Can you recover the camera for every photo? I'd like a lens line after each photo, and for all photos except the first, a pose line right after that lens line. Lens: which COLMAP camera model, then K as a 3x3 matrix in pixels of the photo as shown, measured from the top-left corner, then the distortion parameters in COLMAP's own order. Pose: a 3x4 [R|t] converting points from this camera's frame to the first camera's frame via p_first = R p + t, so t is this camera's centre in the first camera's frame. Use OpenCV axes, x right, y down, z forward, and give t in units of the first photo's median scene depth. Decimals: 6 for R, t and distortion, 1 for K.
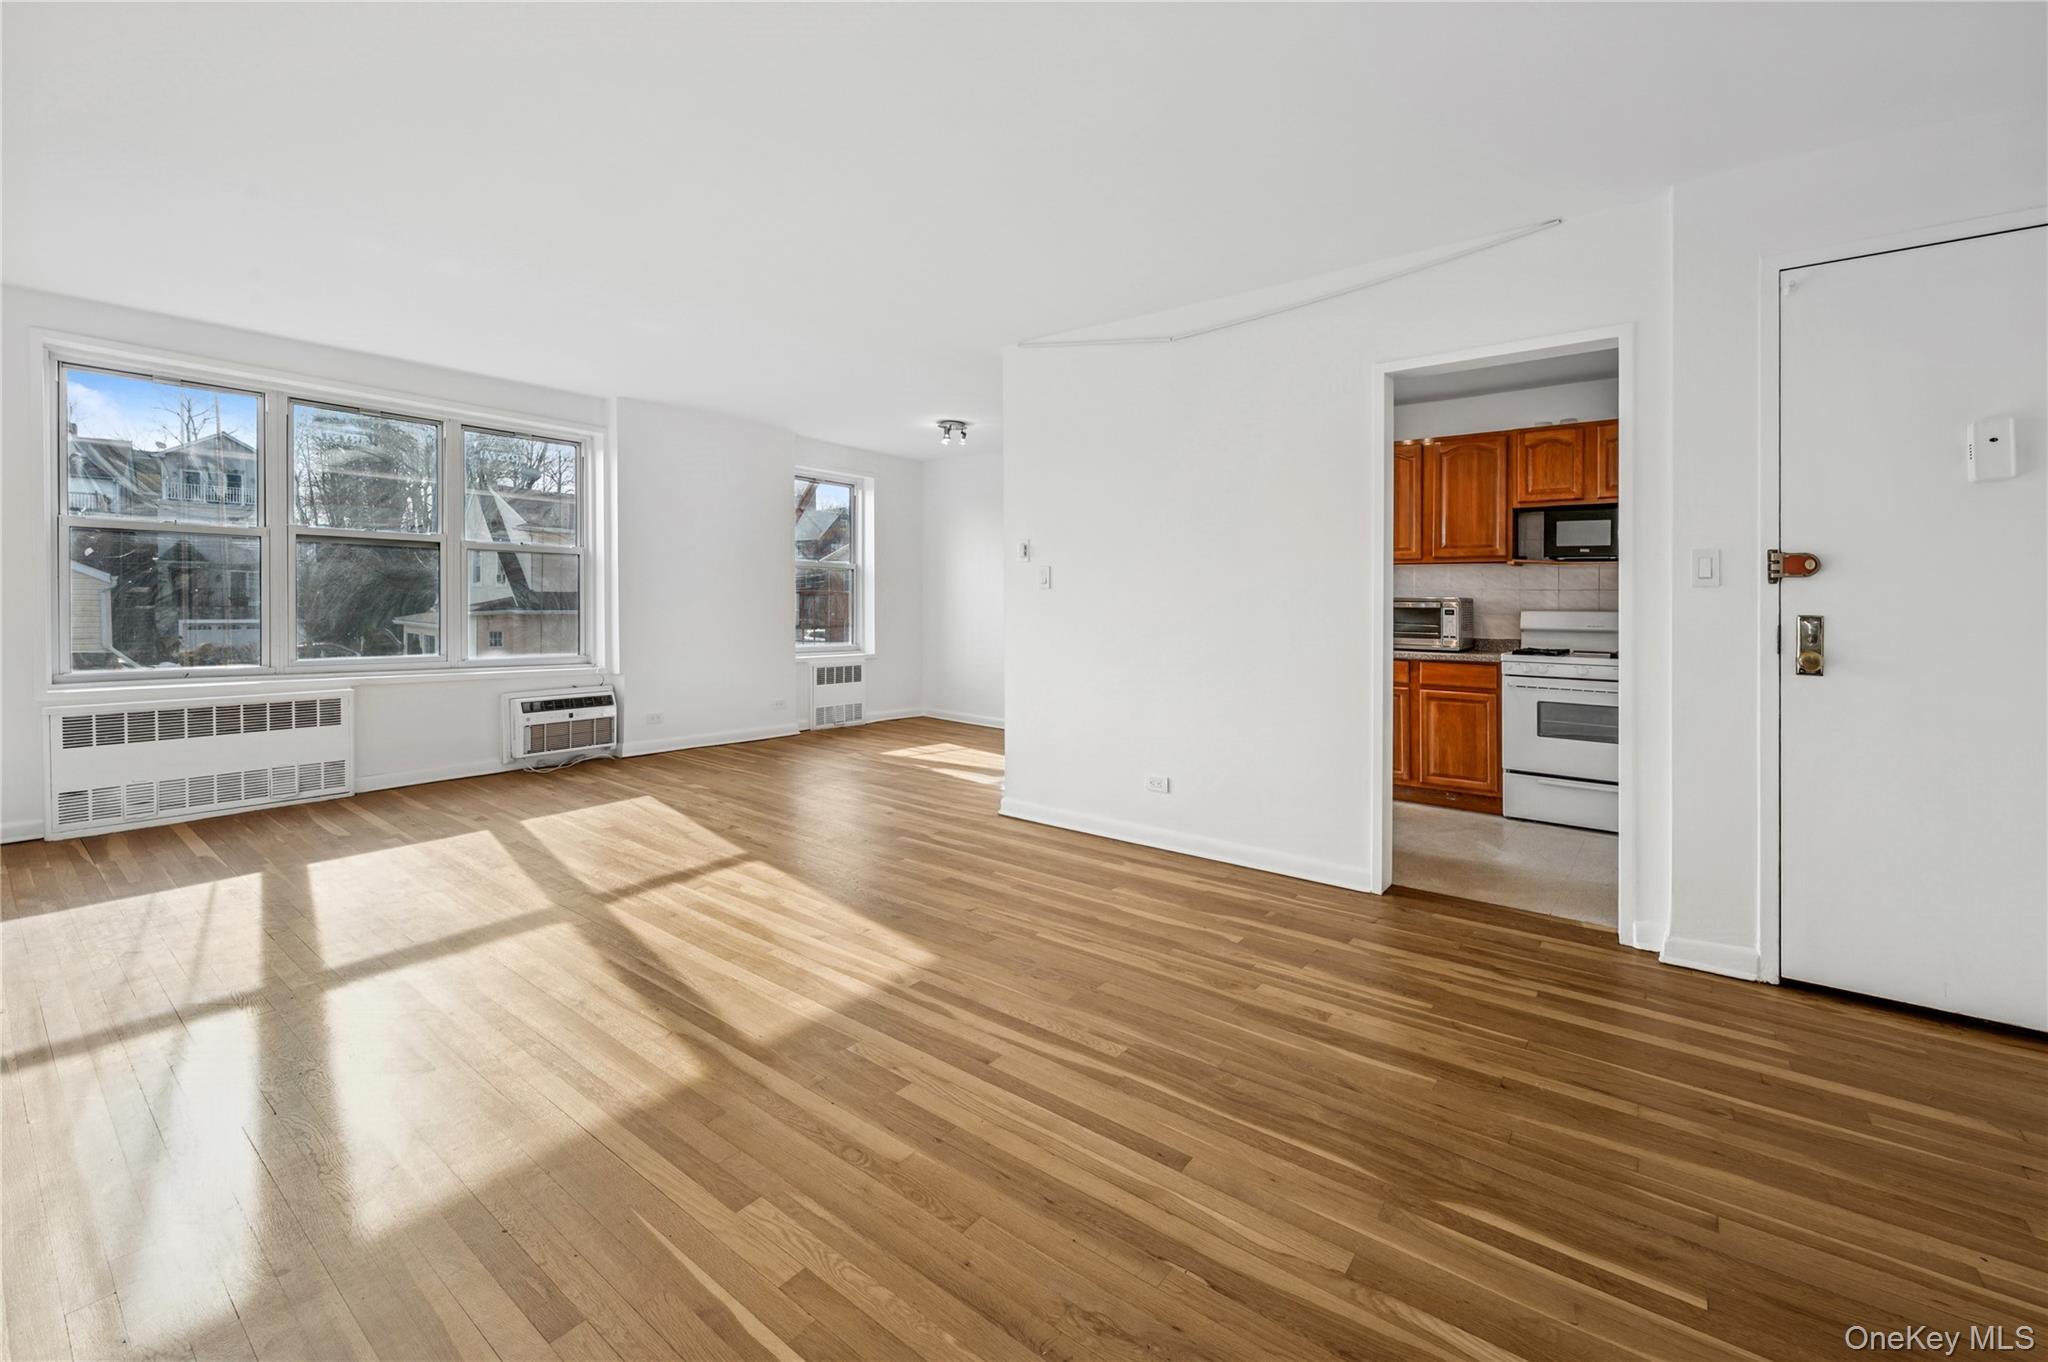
lens RADIAL K [[857.8, 0, 1019.2], [0, 857.8, 603.0], [0, 0, 1]] dist [-0.003714, 0.000628]
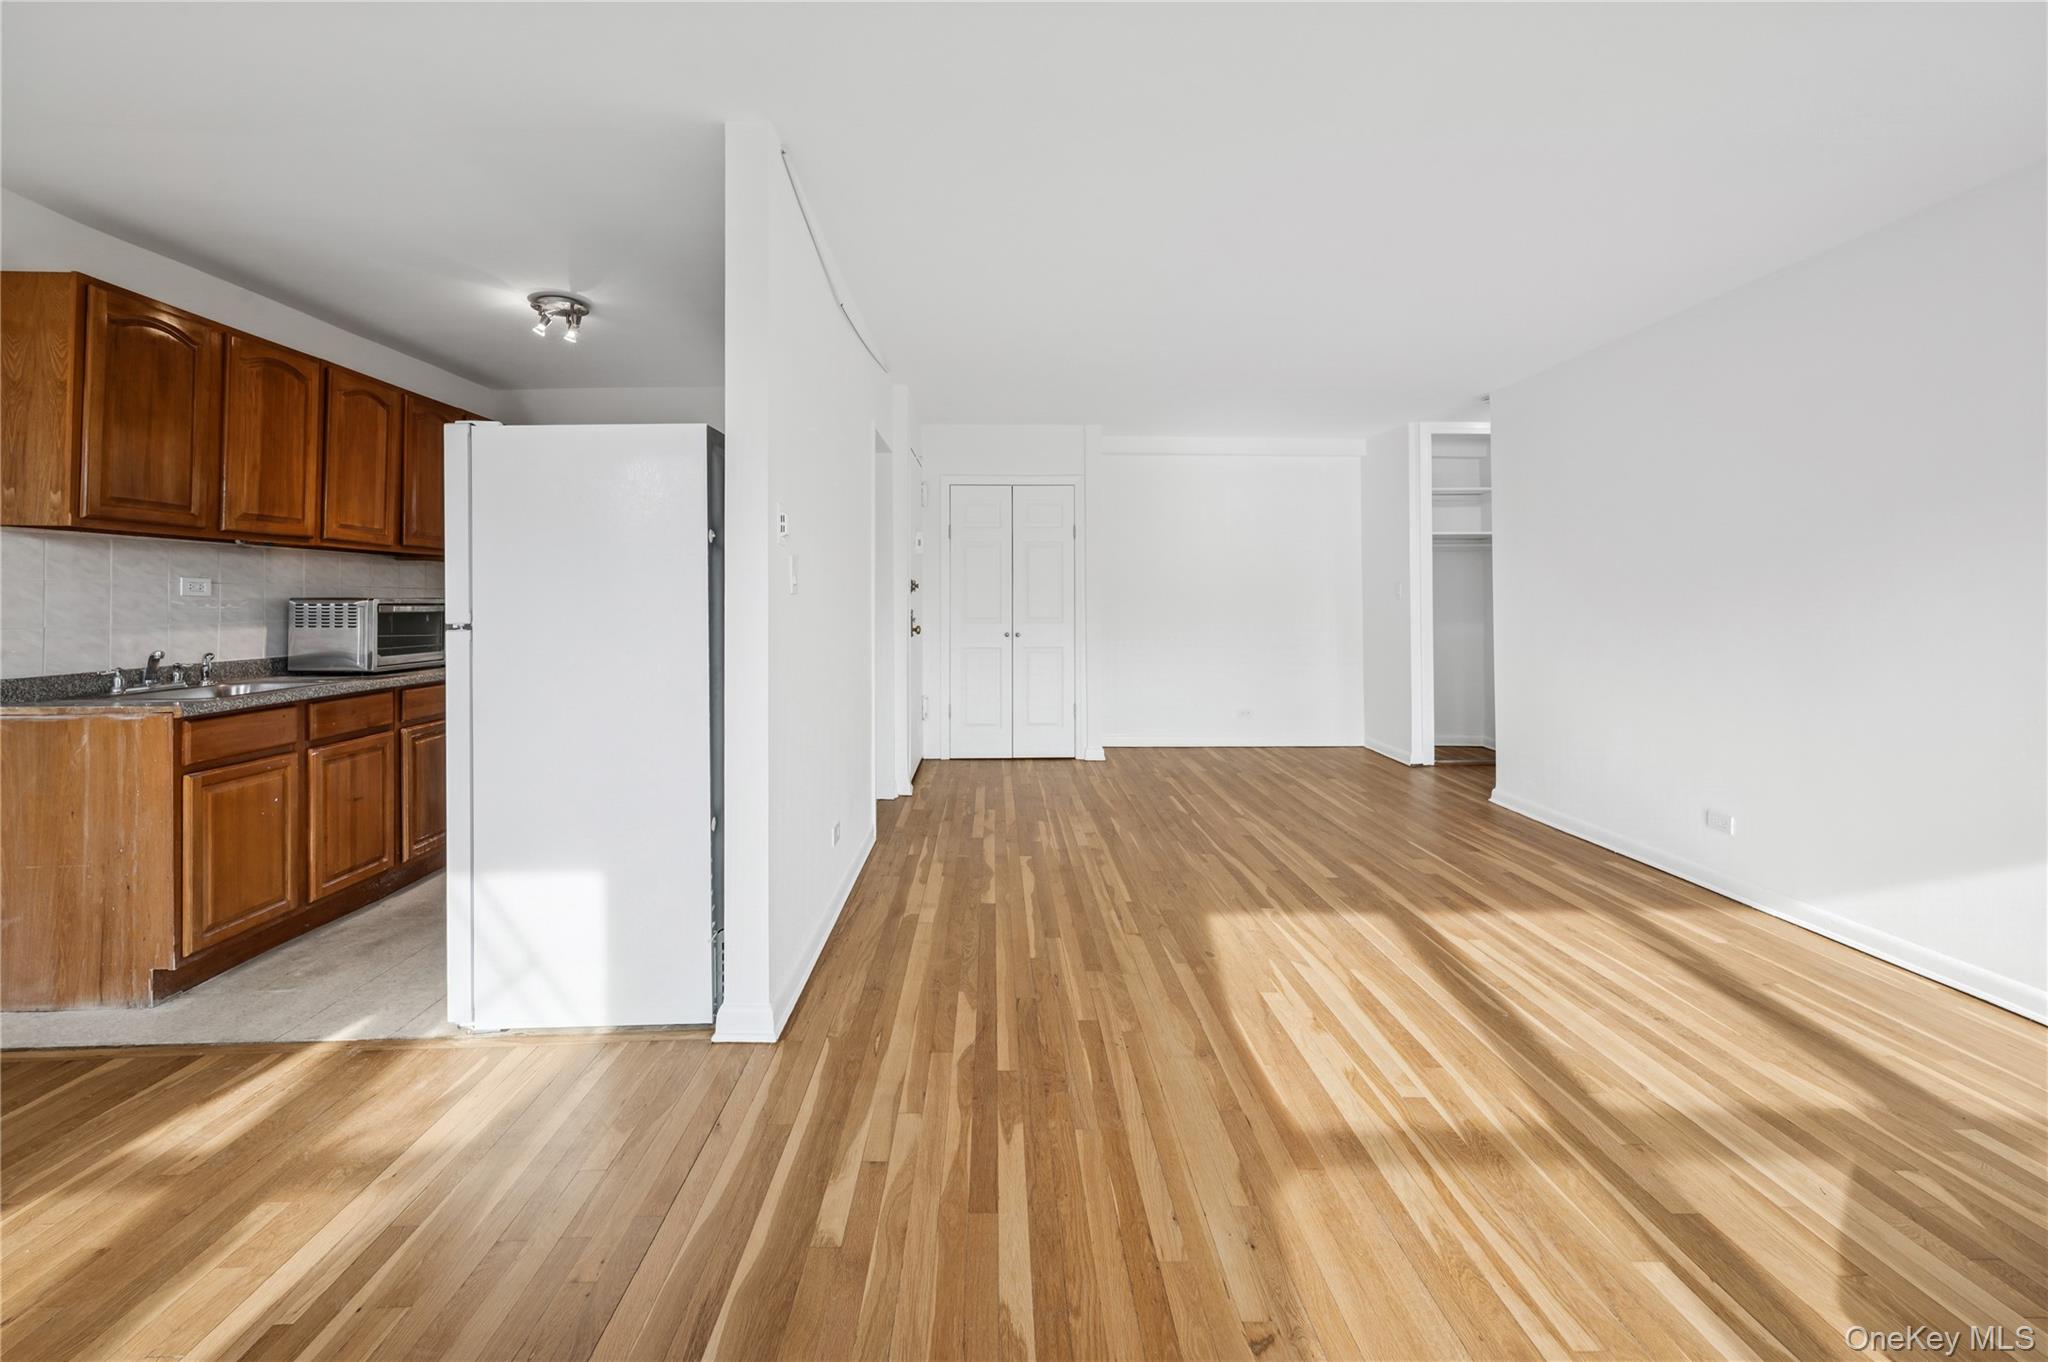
lens RADIAL K [[857.8, 0, 1018.7], [0, 857.8, 589.2], [0, 0, 1]] dist [-0.003714, 0.000628]
pose [[-0.645475, -0.001139, 0.763781, -0.426384], [-0.005805, 0.999977, -0.003414, -0.014725], [-0.763759, -0.006637, -0.645467, 1.045428]]
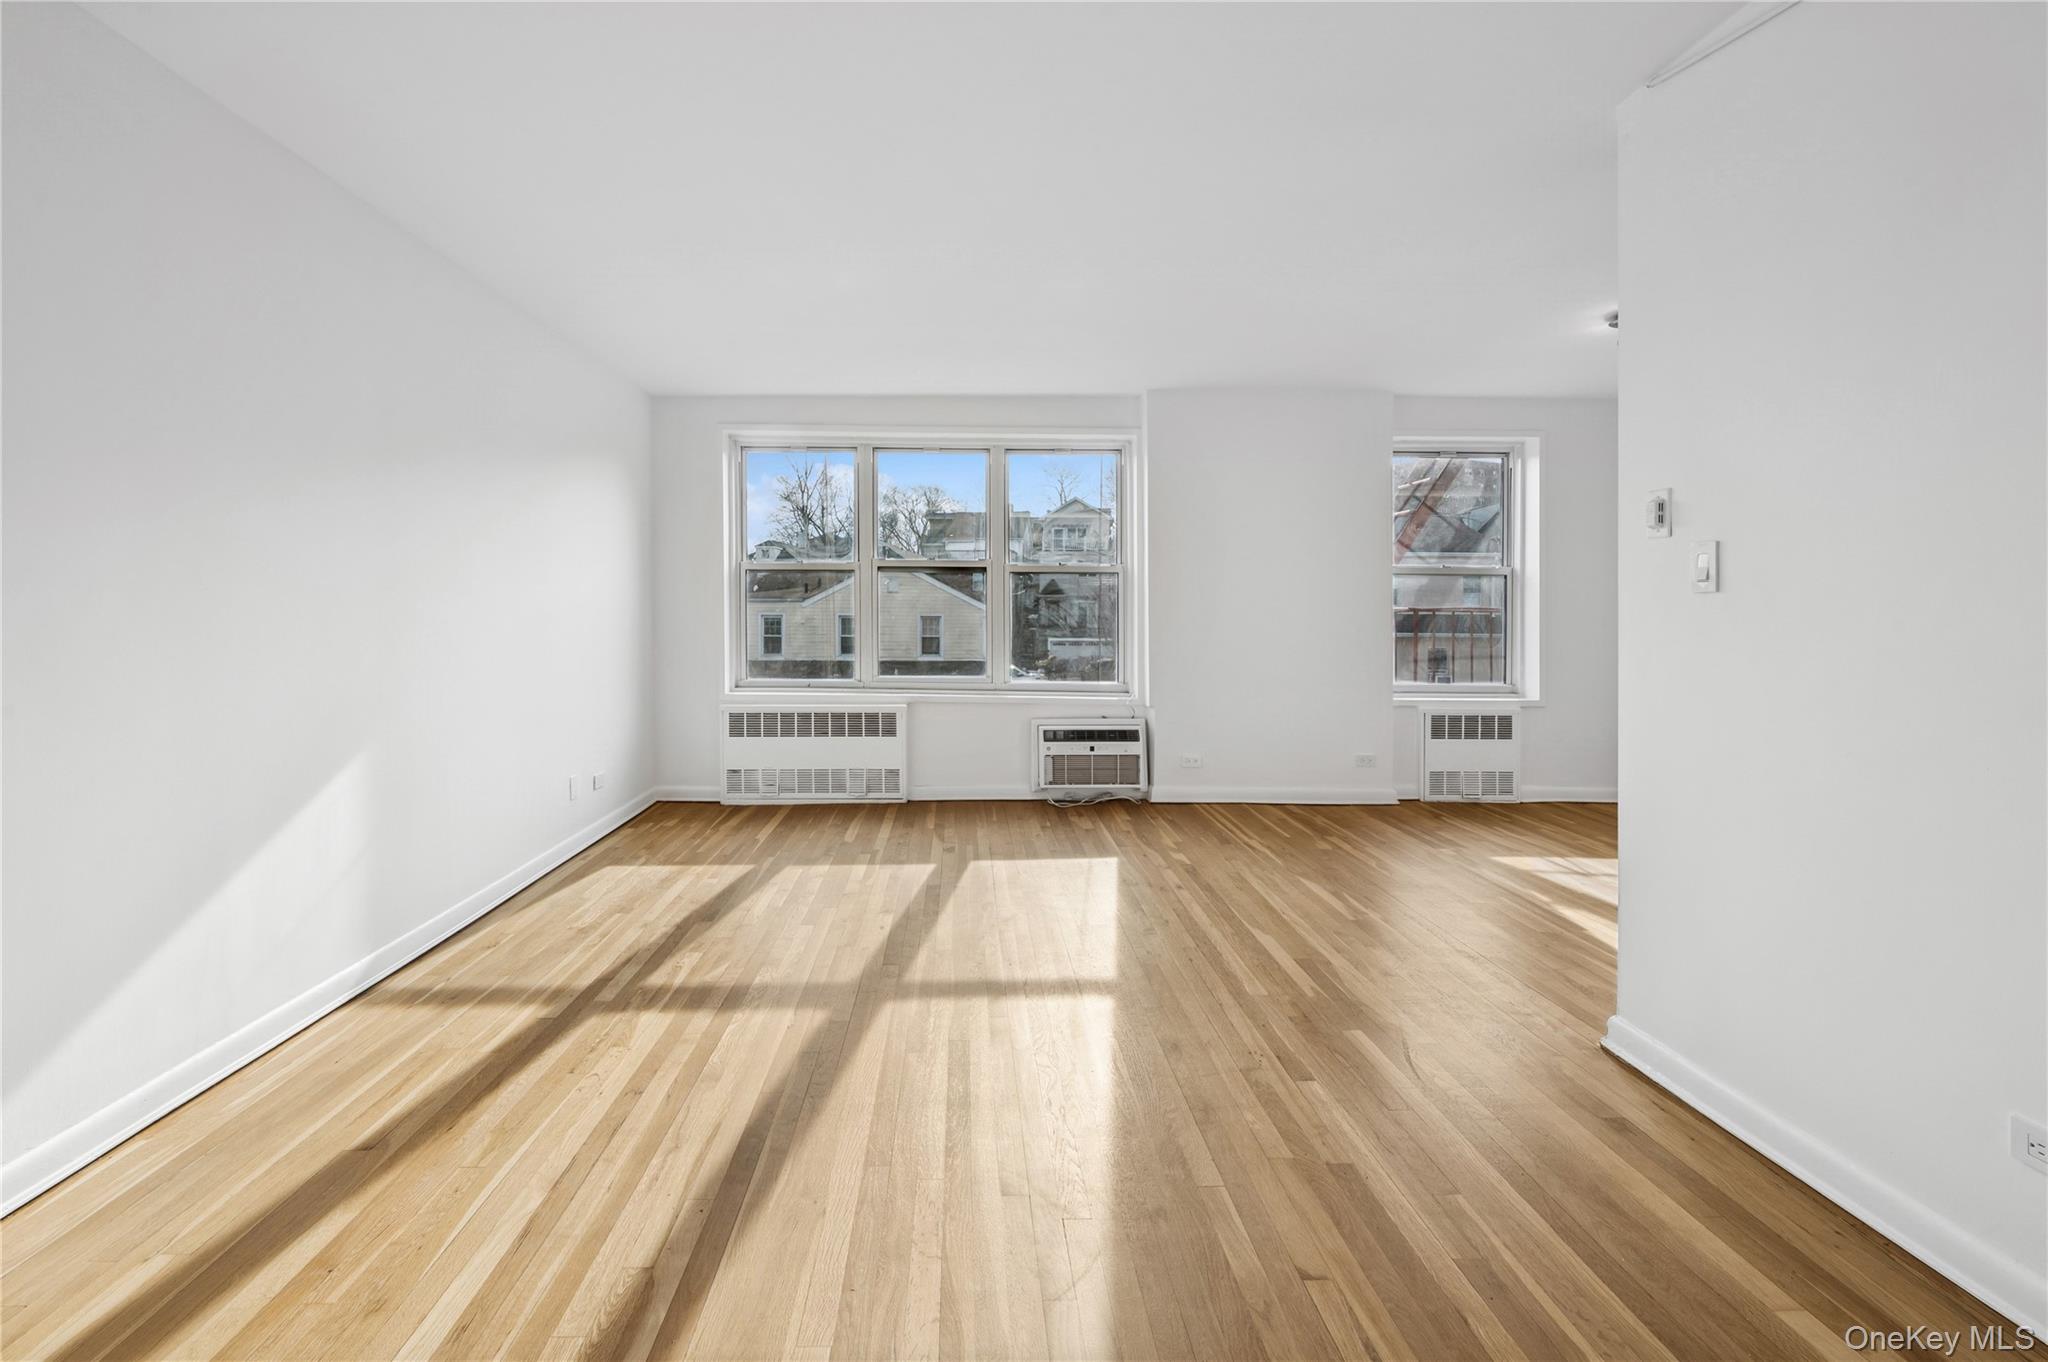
lens RADIAL K [[857.8, 0, 962.8], [0, 857.8, 649.4], [0, 0, 1]] dist [-0.003714, 0.000628]
pose [[0.620146, 0.019380, -0.784247, 0.115158], [0.003254, 0.999623, 0.027275, -0.000689], [0.784480, -0.019467, 0.619849, 0.342623]]
